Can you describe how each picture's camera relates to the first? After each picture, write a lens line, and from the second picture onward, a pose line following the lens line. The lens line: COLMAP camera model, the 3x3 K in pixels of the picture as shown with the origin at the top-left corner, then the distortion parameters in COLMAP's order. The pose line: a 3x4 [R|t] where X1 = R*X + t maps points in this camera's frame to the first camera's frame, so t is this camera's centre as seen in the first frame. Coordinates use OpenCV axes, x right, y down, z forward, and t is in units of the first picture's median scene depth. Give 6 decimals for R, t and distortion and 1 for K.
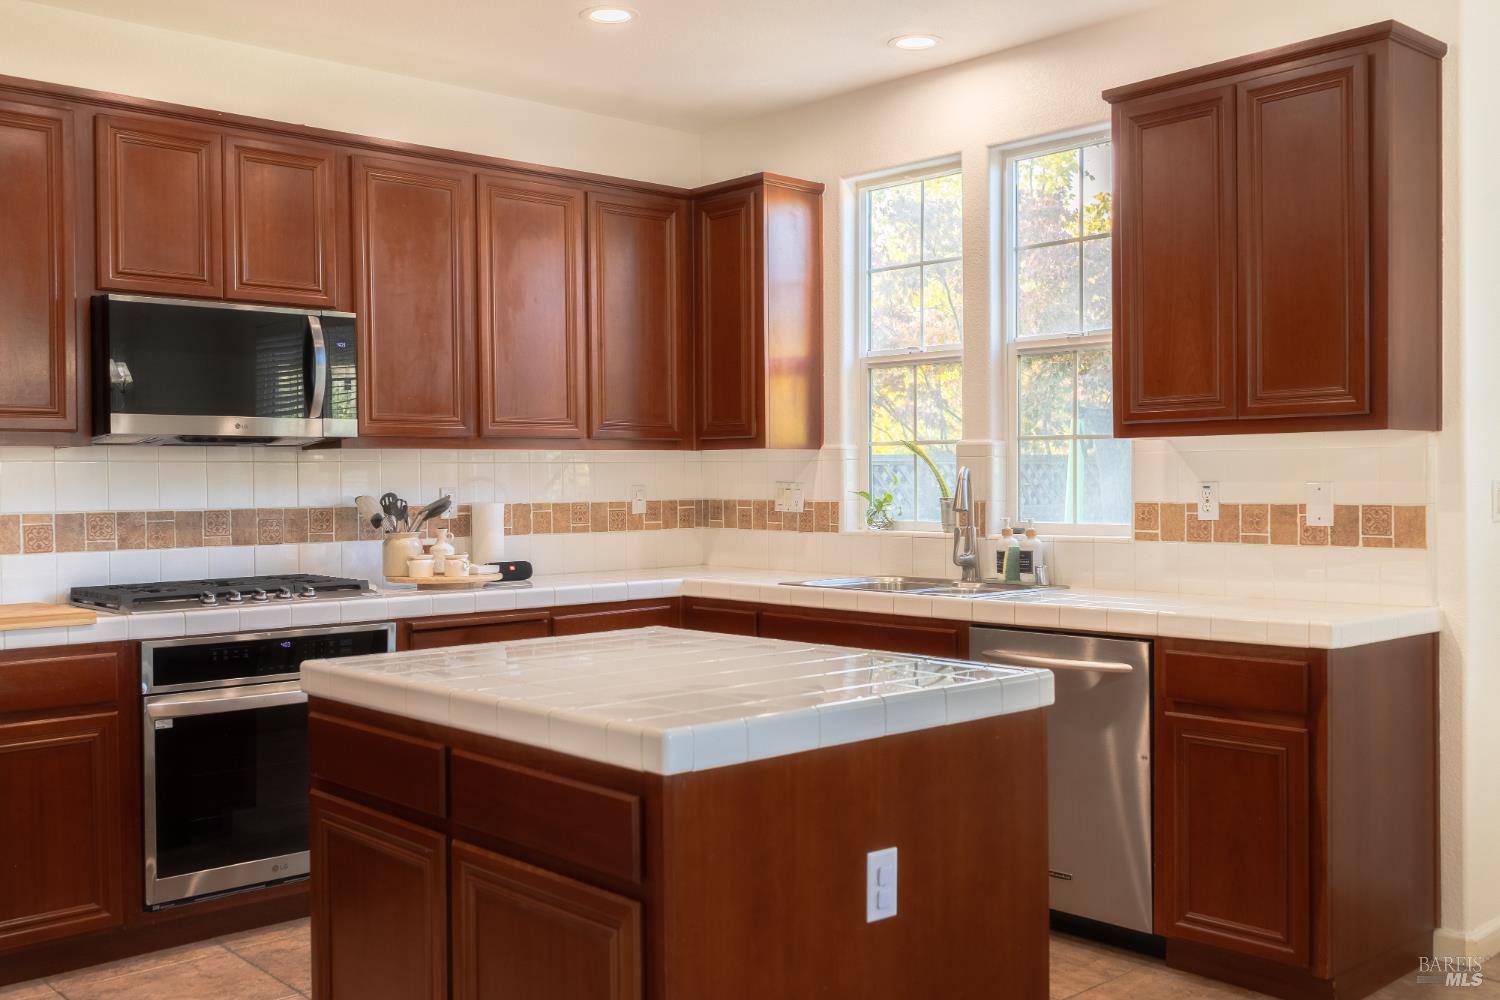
lens RADIAL K [[1438.6, 0, 747.7], [0, 1438.6, 498.8], [0, 0, 1]] dist [0.010228, -0.001743]
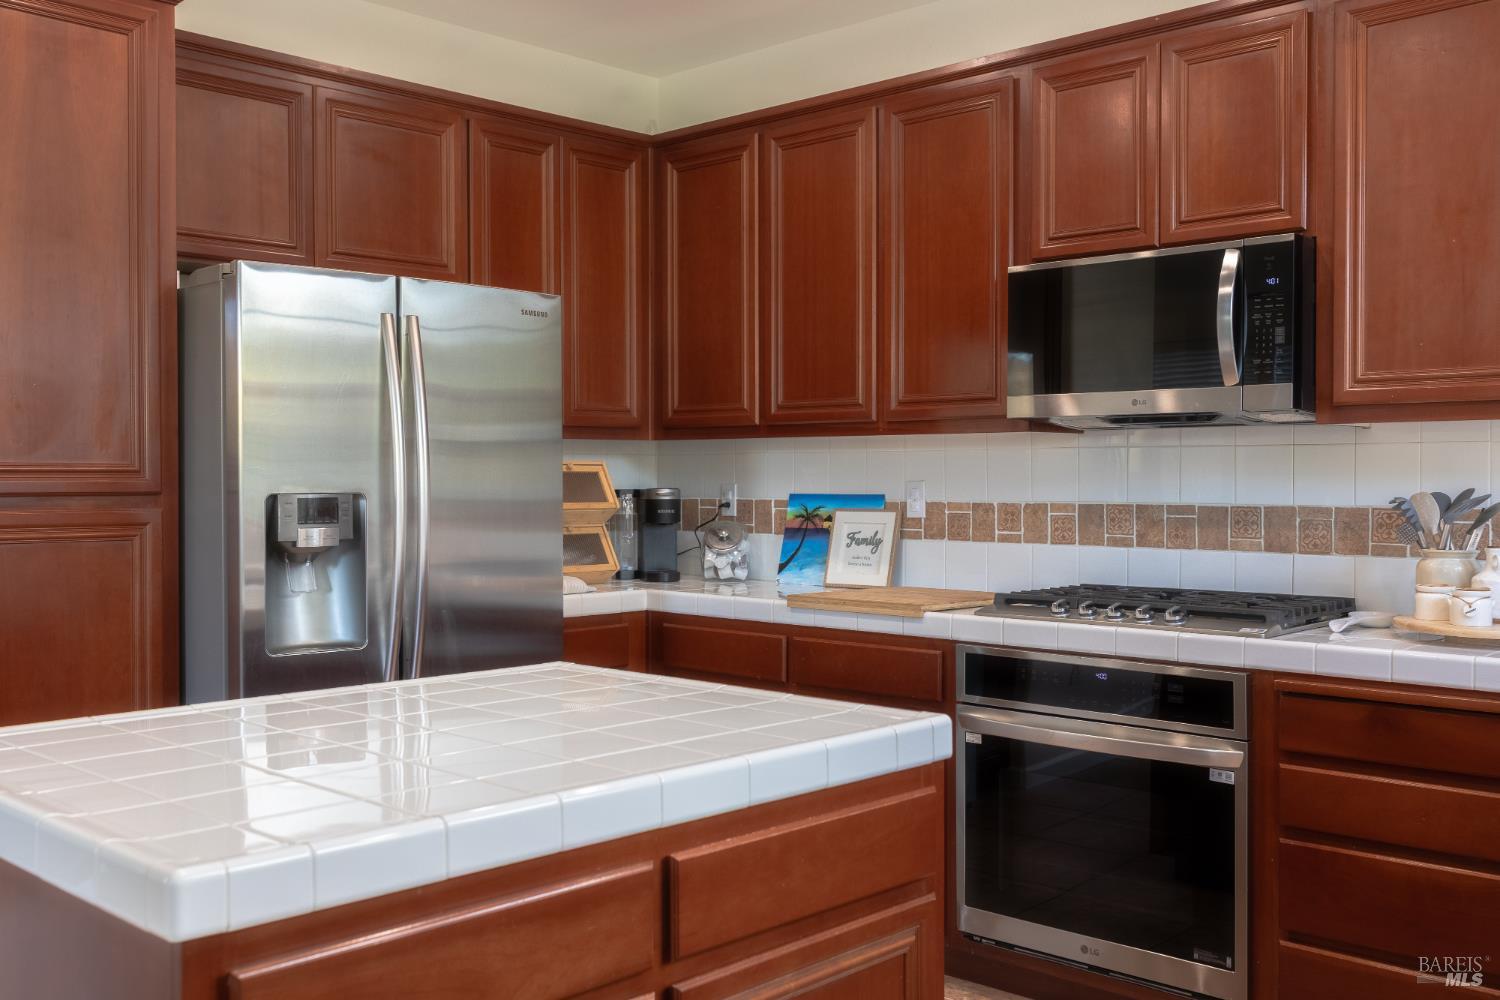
lens RADIAL K [[1438.6, 0, 747.7], [0, 1438.6, 498.8], [0, 0, 1]] dist [0.010228, -0.001743]
pose [[0.075007, 0.026220, -0.996838, 0.431516], [-0.012382, 0.999602, 0.025361, -0.013717], [0.997106, 0.010440, 0.075302, 0.705663]]
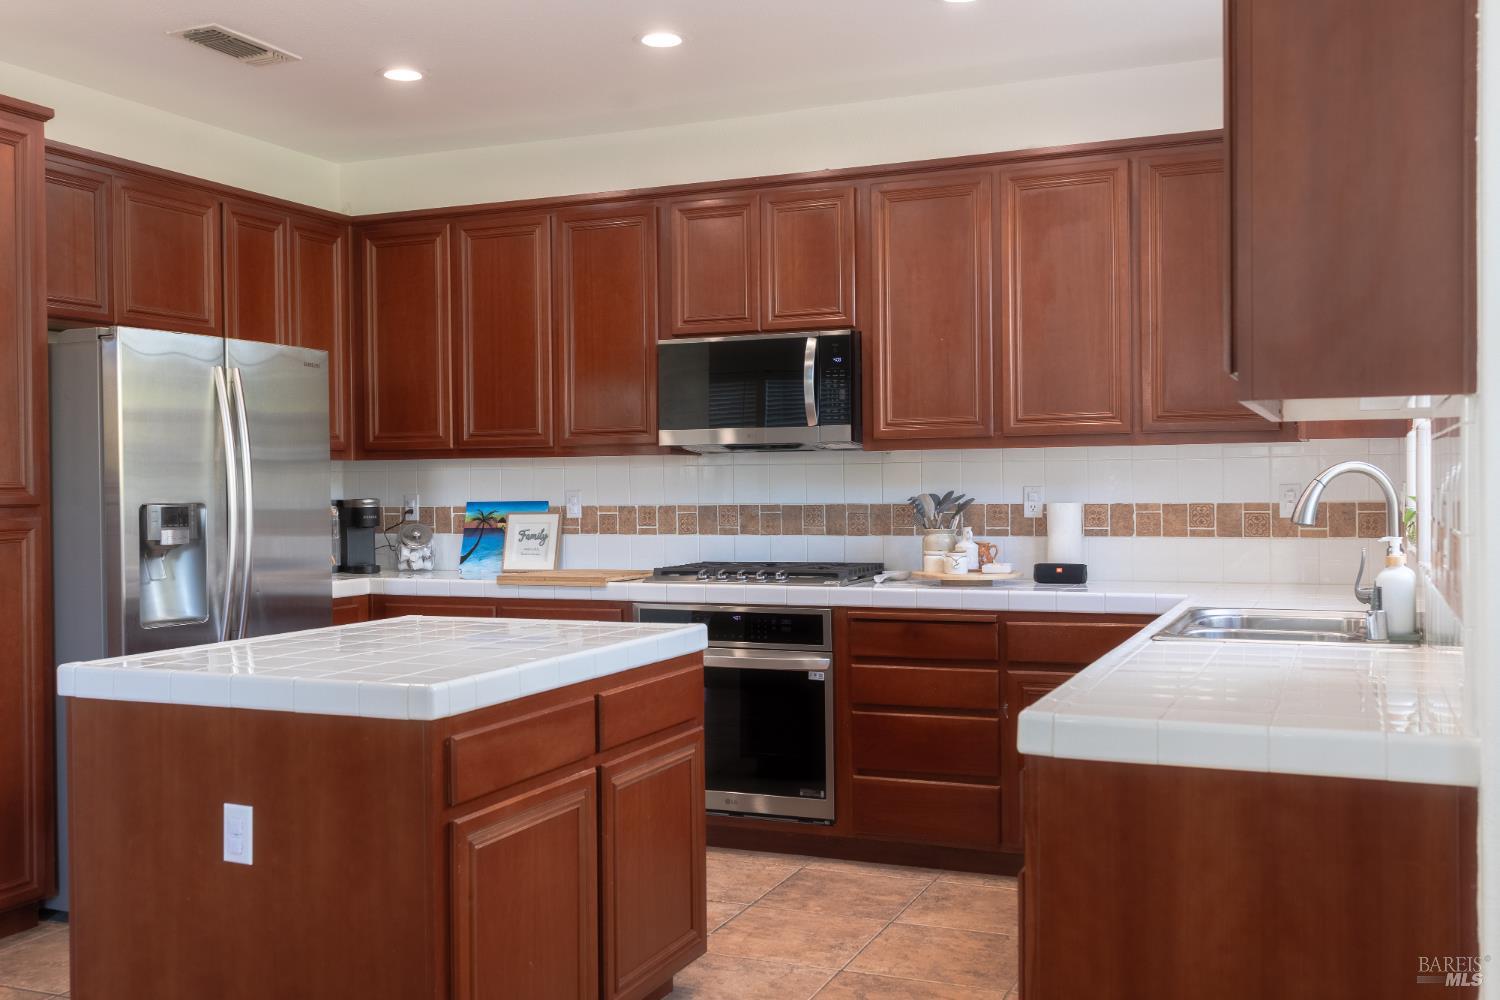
lens RADIAL K [[1430.6, 0, 746.8], [0, 1430.6, 497.9], [0, 0, 1]] dist [0.013735, -0.013116]
pose [[0.422280, 0.014572, -0.906348, 0.722355], [-0.005403, 0.999893, 0.013559, -0.014285], [0.906449, -0.000828, 0.422314, 0.478058]]
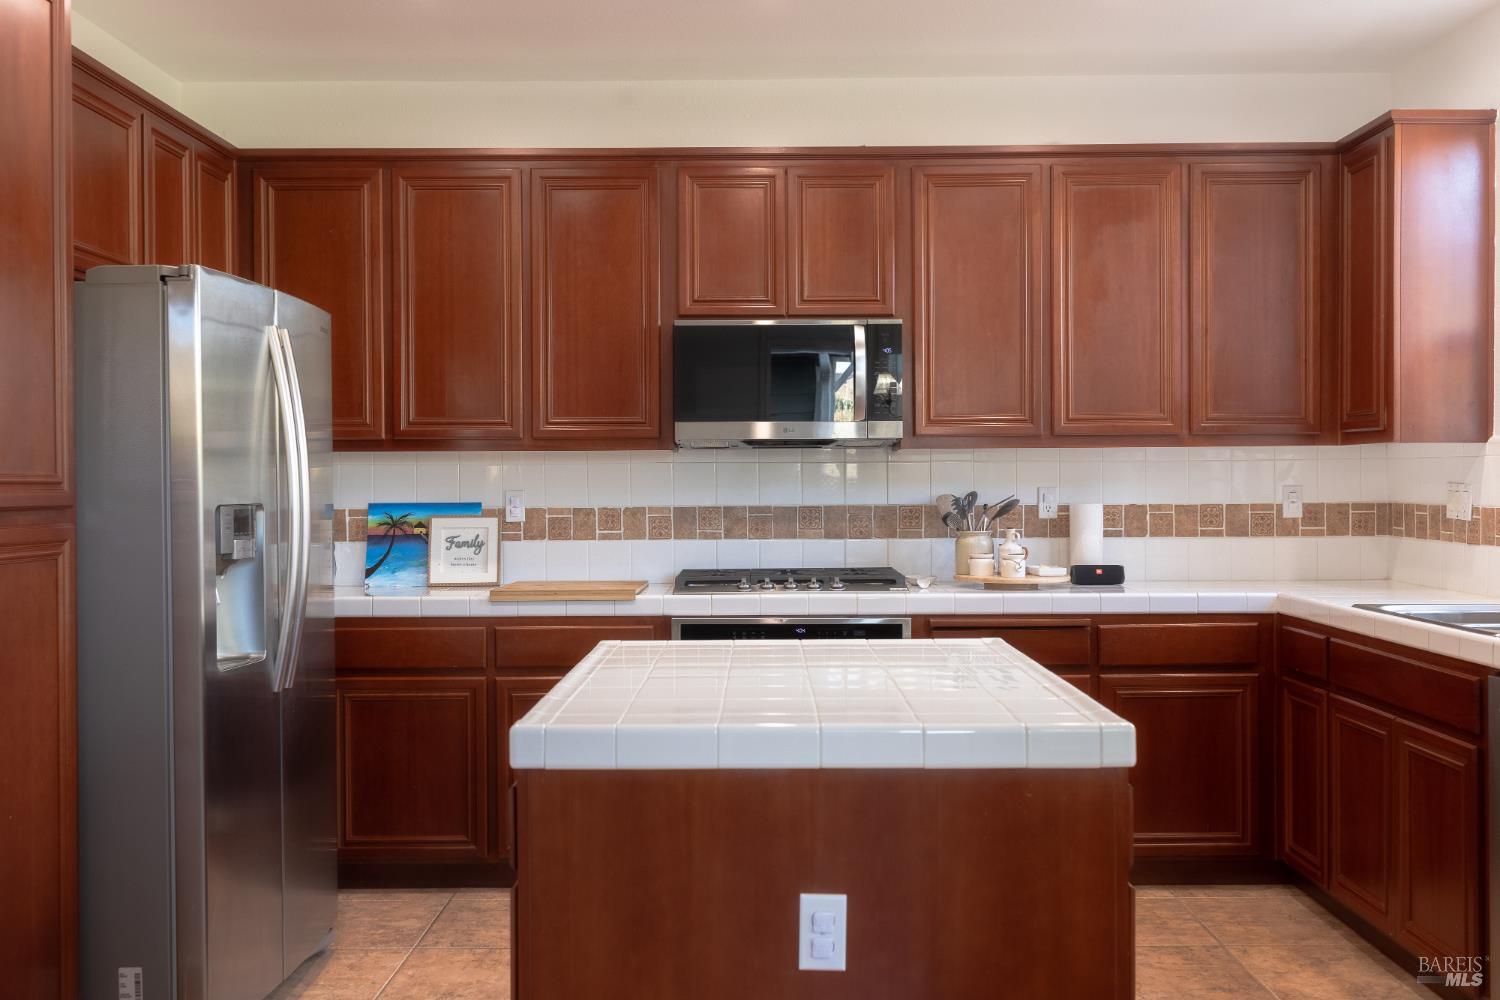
lens RADIAL K [[1438.6, 0, 747.7], [0, 1438.6, 498.8], [0, 0, 1]] dist [0.010228, -0.001743]
pose [[0.738455, 0.013173, -0.674174, 0.361355], [-0.010389, 0.999913, 0.008158, -0.006556], [0.674223, 0.000980, 0.738527, 0.161659]]
